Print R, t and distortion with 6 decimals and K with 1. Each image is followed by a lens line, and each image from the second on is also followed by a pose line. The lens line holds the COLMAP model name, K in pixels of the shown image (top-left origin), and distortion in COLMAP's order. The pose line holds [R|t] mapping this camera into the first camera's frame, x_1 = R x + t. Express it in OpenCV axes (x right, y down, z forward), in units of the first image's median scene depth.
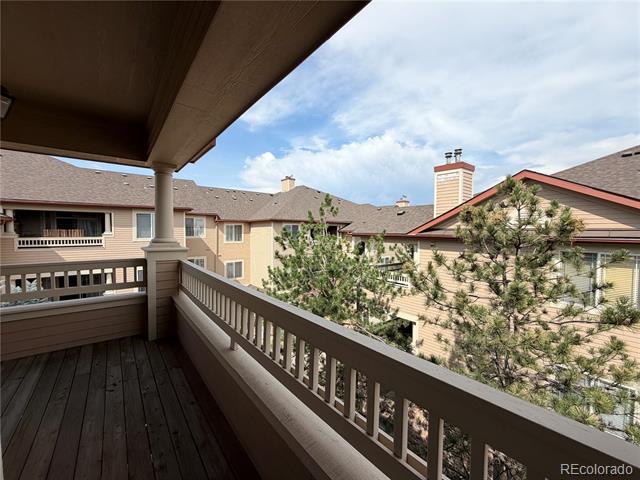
lens RADIAL K [[260.1, 0, 320.0], [0, 260.1, 240.0], [0, 0, 1]] dist [-0.000507, 0.000225]
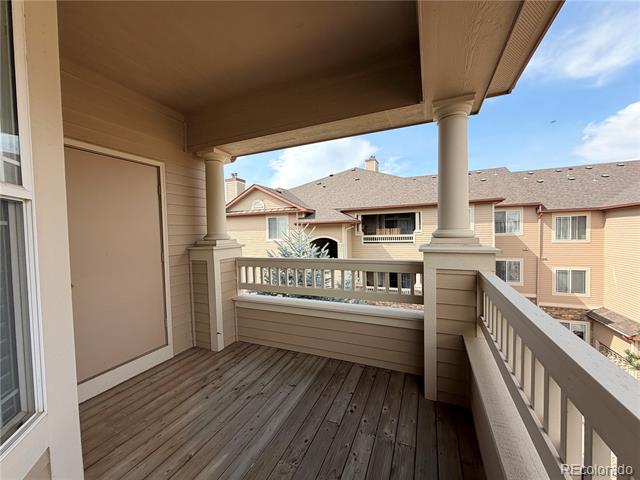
lens RADIAL K [[254.5, 0, 320.0], [0, 254.5, 240.0], [0, 0, 1]] dist [-0.000472, 0.000038]
pose [[0.470581, 0.011372, -0.882284, -0.071199], [-0.005201, 0.999935, 0.010114, 0.003266], [0.882342, -0.000171, 0.470610, 0.142375]]
